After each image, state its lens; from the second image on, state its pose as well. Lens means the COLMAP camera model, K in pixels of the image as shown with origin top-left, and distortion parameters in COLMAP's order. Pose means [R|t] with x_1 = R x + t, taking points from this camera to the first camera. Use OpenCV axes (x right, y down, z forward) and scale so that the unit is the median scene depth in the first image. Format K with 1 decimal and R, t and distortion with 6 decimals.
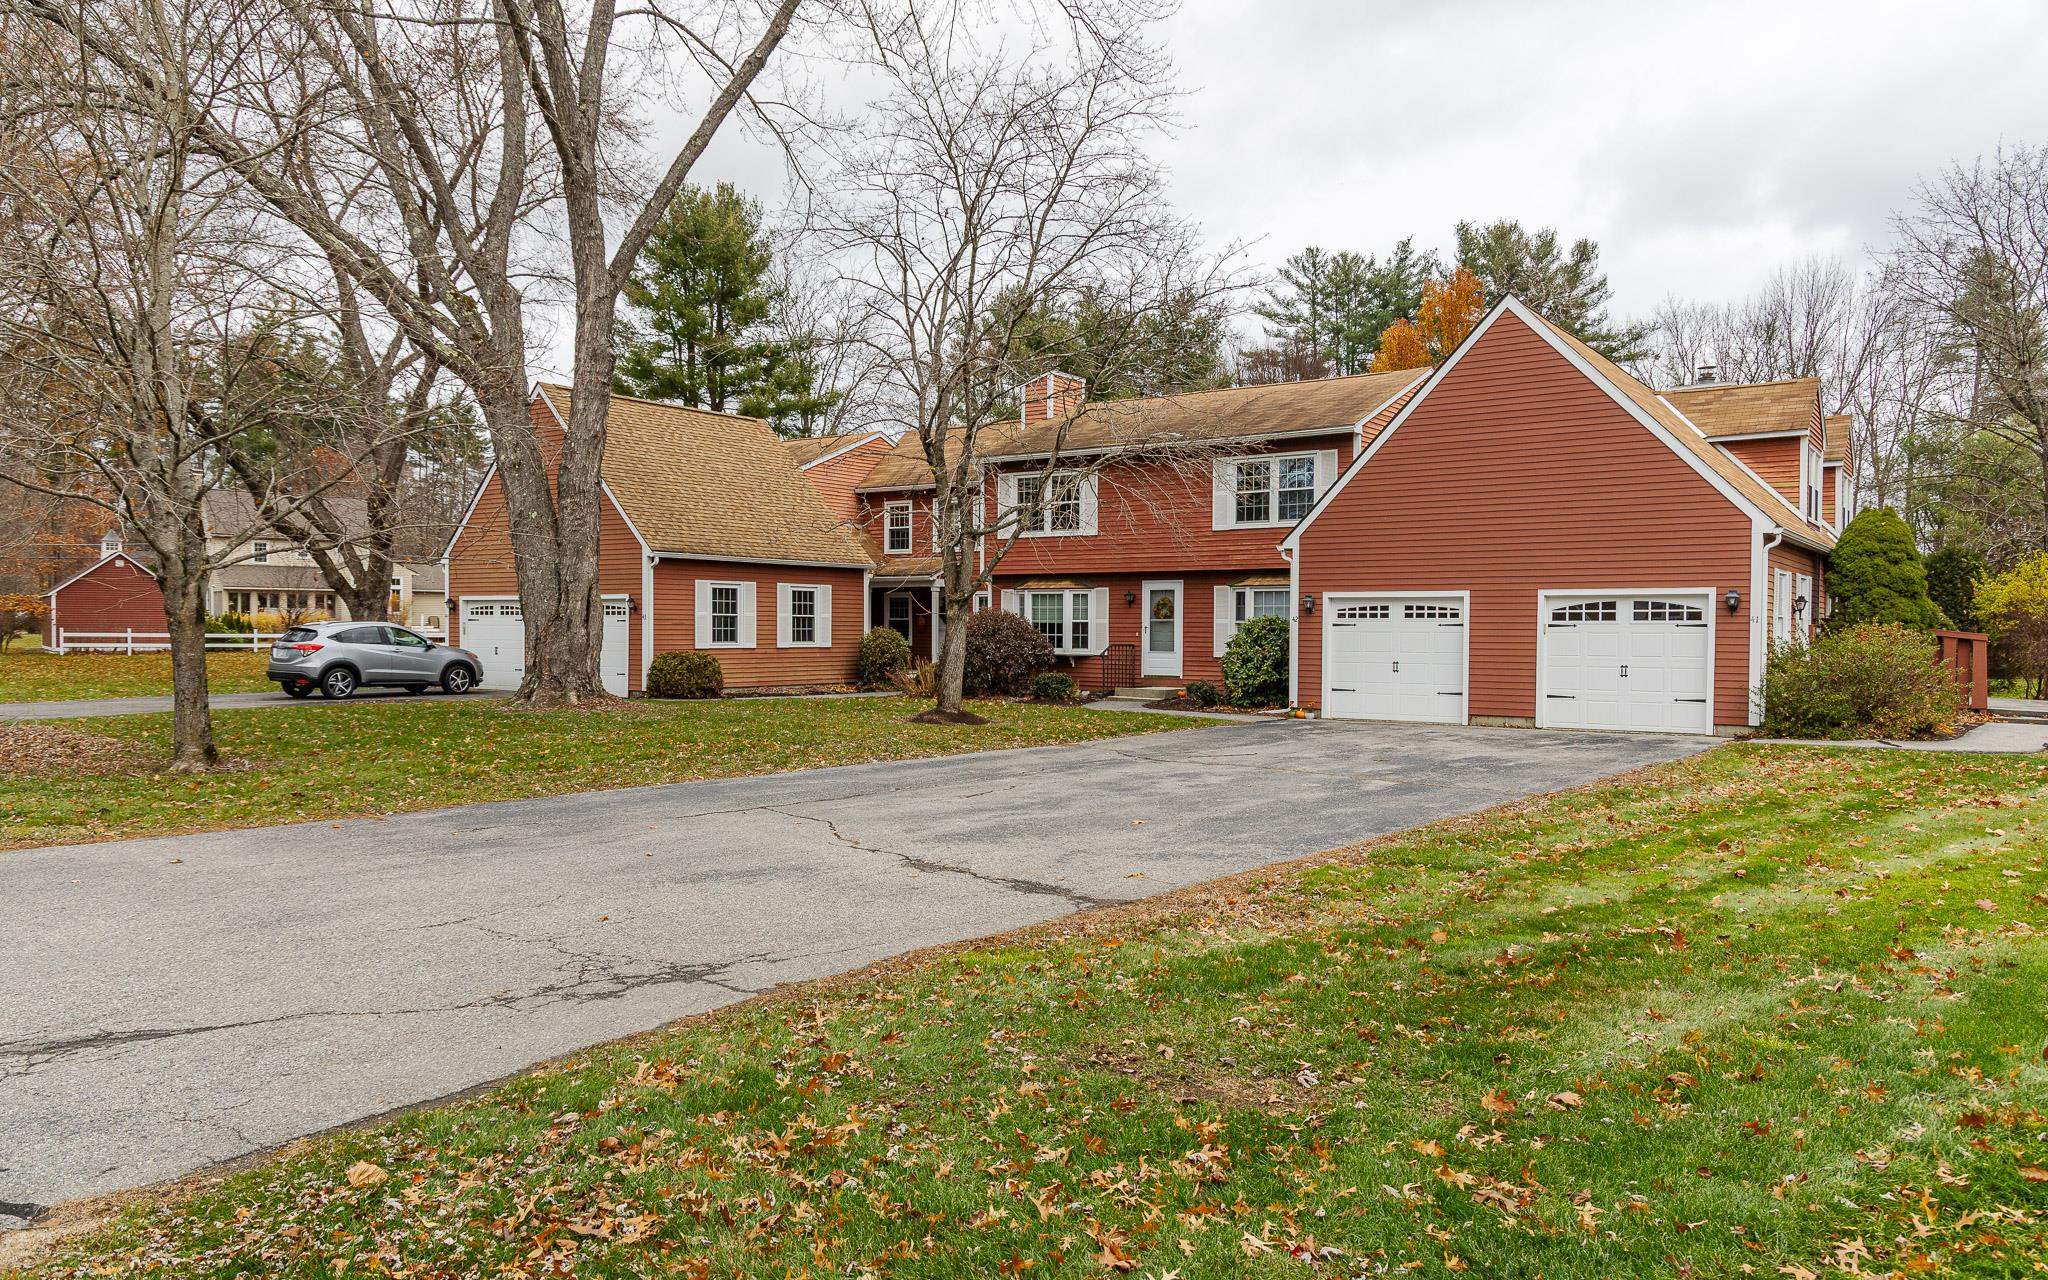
lens RADIAL K [[1378.7, 0, 1025.1], [0, 1378.7, 640.9], [0, 0, 1]] dist [0.005602, 0.000834]
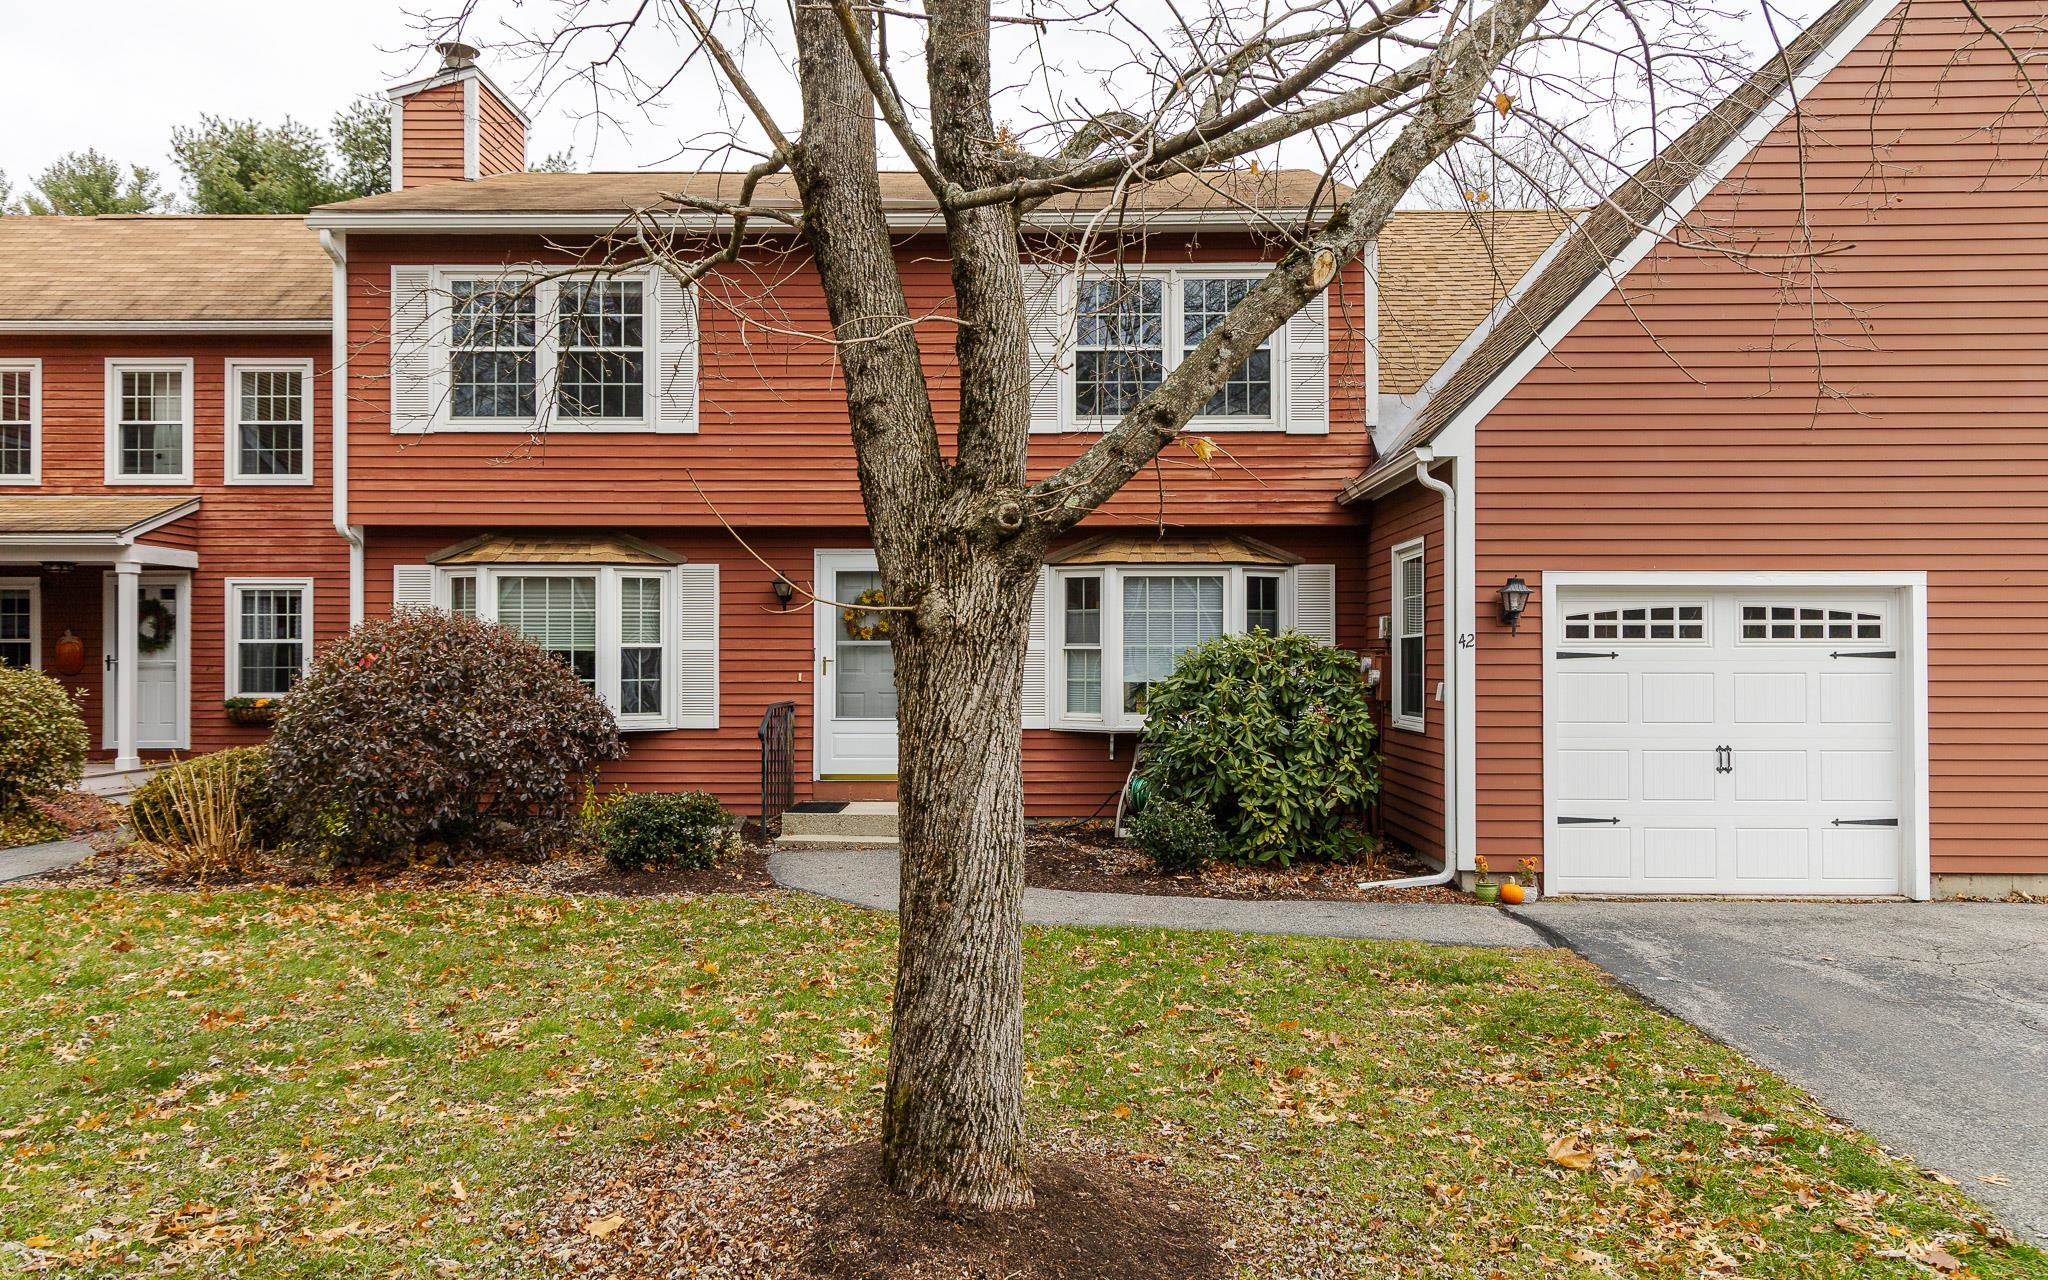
lens RADIAL K [[1378.7, 0, 1023.7], [0, 1378.7, 630.3], [0, 0, 1]] dist [0.005602, 0.000834]
pose [[0.816019, -0.001422, 0.578023, -0.117971], [0.011611, 0.999836, -0.013932, -0.013797], [-0.577908, 0.018080, 0.815901, 0.697198]]
